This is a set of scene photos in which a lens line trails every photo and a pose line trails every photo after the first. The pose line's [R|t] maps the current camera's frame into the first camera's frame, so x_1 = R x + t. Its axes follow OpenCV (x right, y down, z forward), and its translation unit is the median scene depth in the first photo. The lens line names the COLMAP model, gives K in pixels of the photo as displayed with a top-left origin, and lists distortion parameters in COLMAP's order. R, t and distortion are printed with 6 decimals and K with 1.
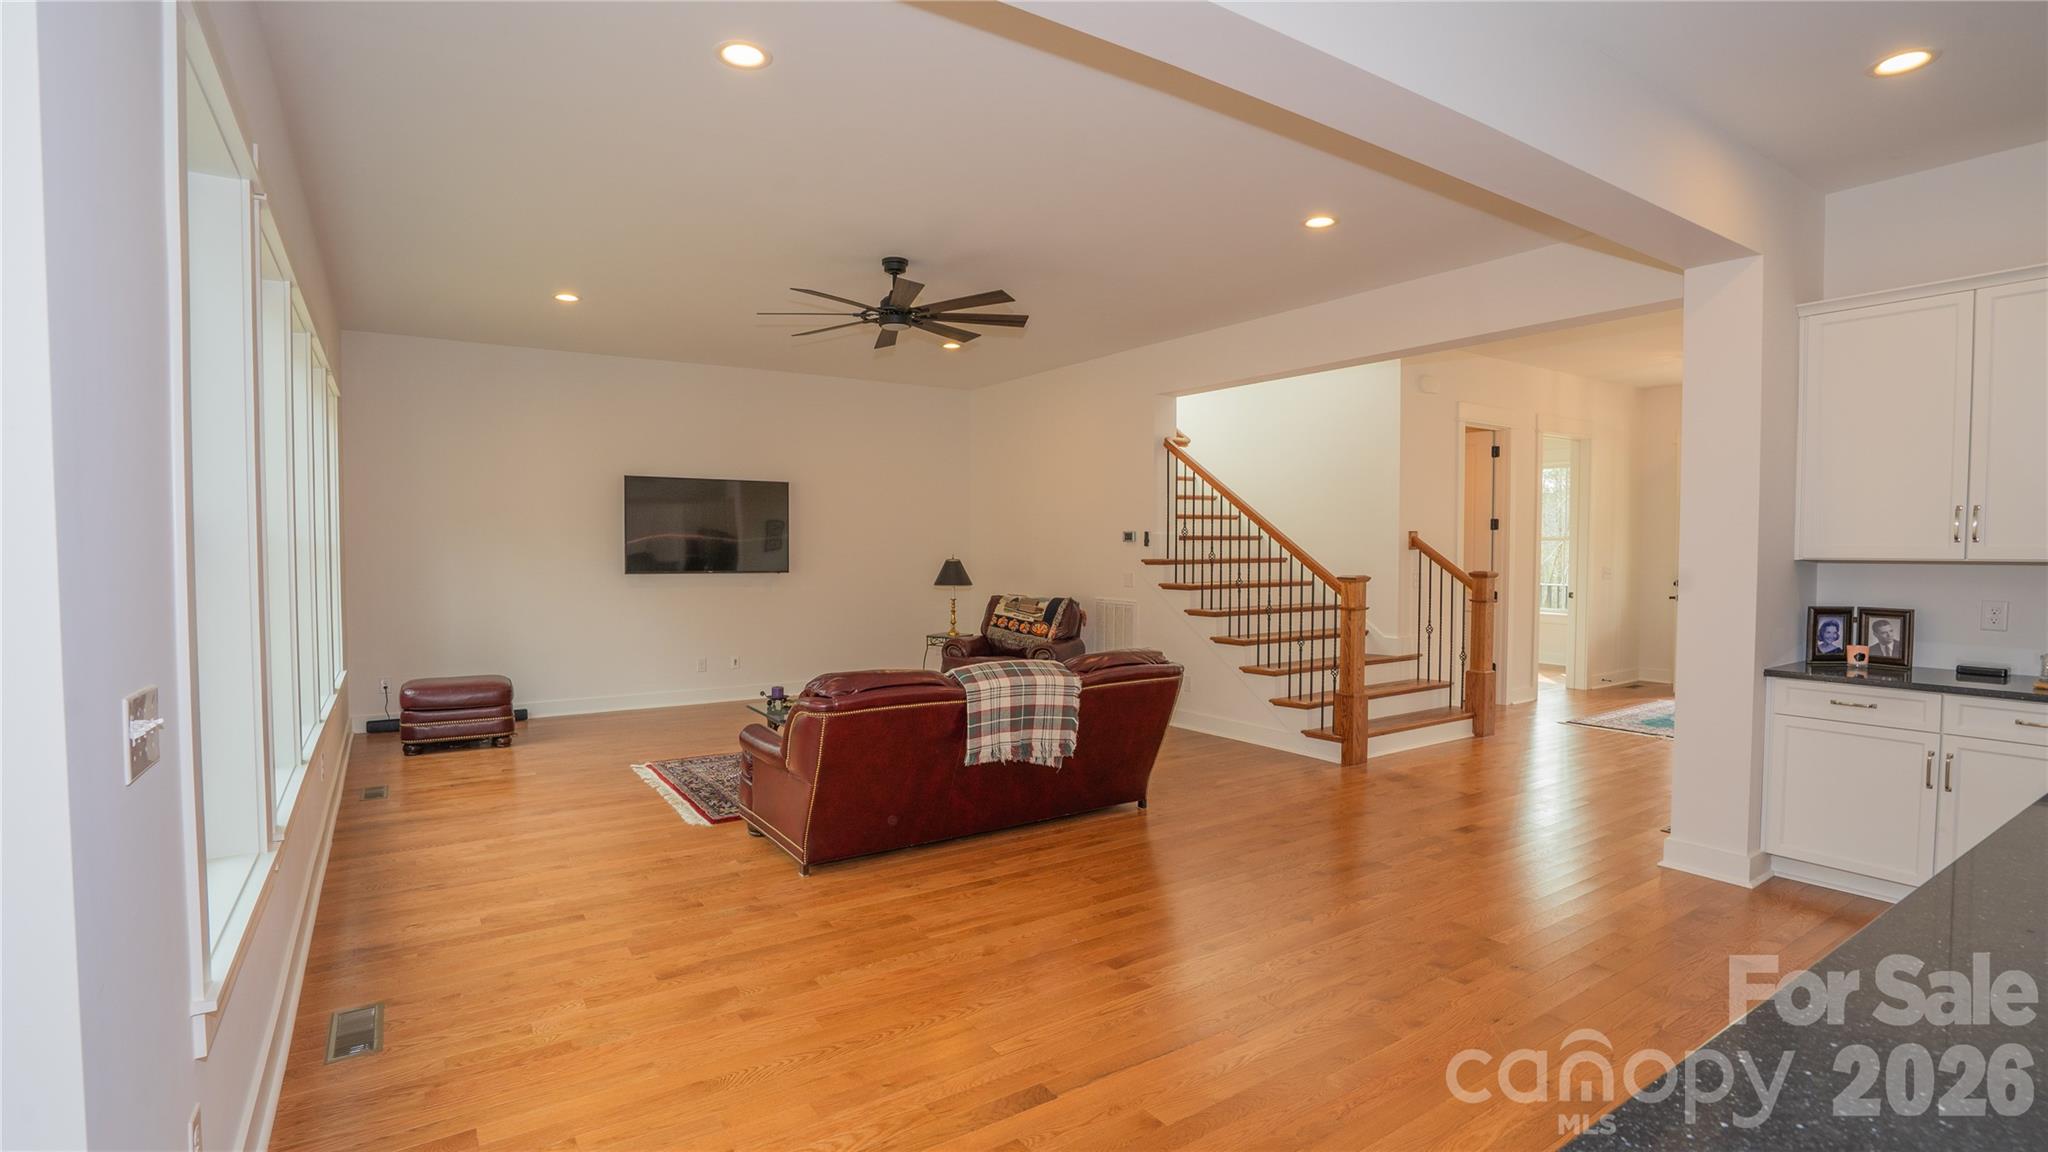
lens RADIAL K [[946.5, 0, 1024.0], [0, 946.5, 576.0], [0, 0, 1]] dist [-0.000290, -0.000151]
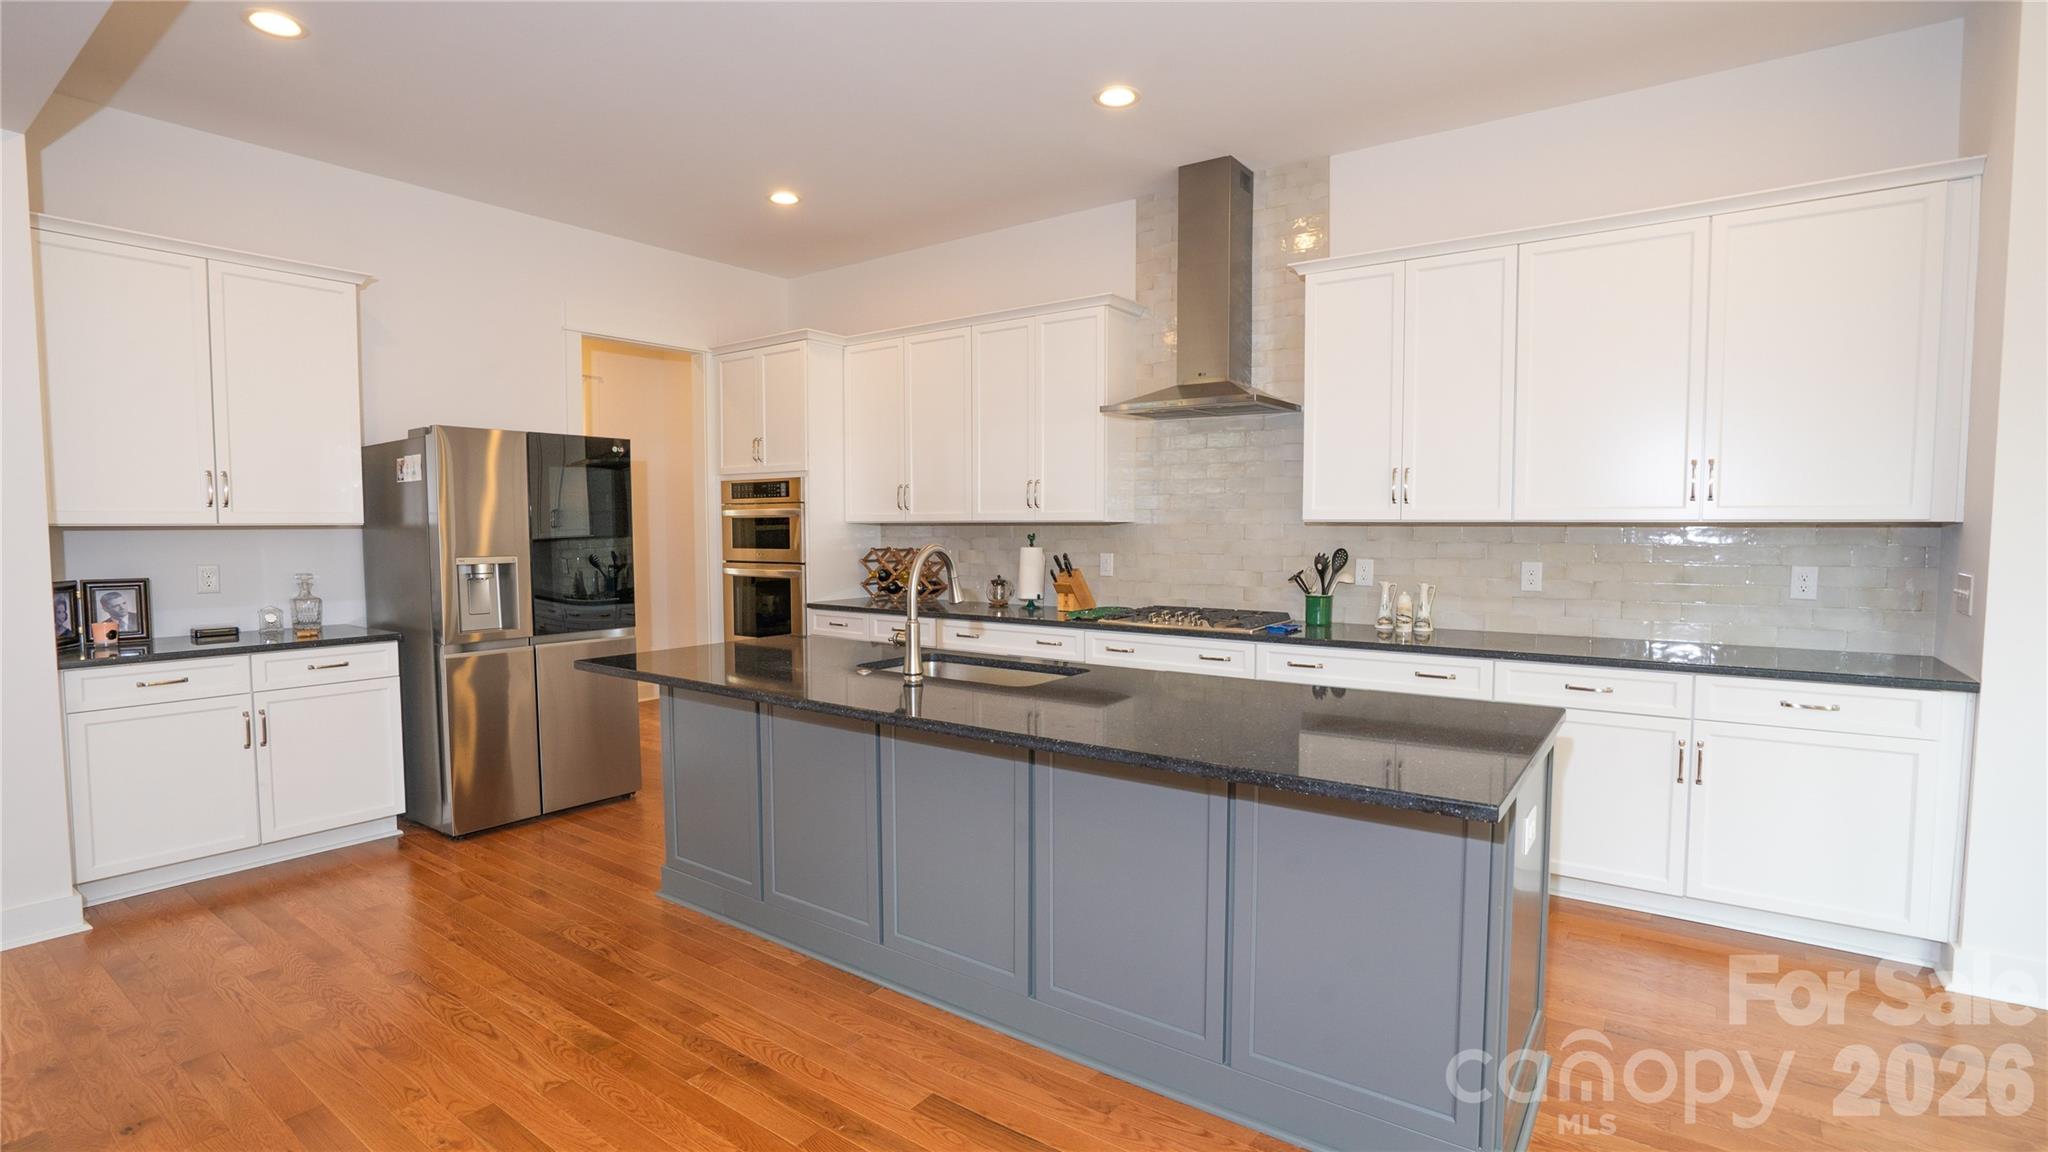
lens RADIAL K [[946.5, 0, 1024.0], [0, 946.5, 576.0], [0, 0, 1]] dist [-0.000290, -0.000151]
pose [[0.021947, -0.075279, 0.996921, 0.005075], [0.039266, 0.996457, 0.074380, -0.003683], [-0.998988, 0.037513, 0.024825, 0.101744]]
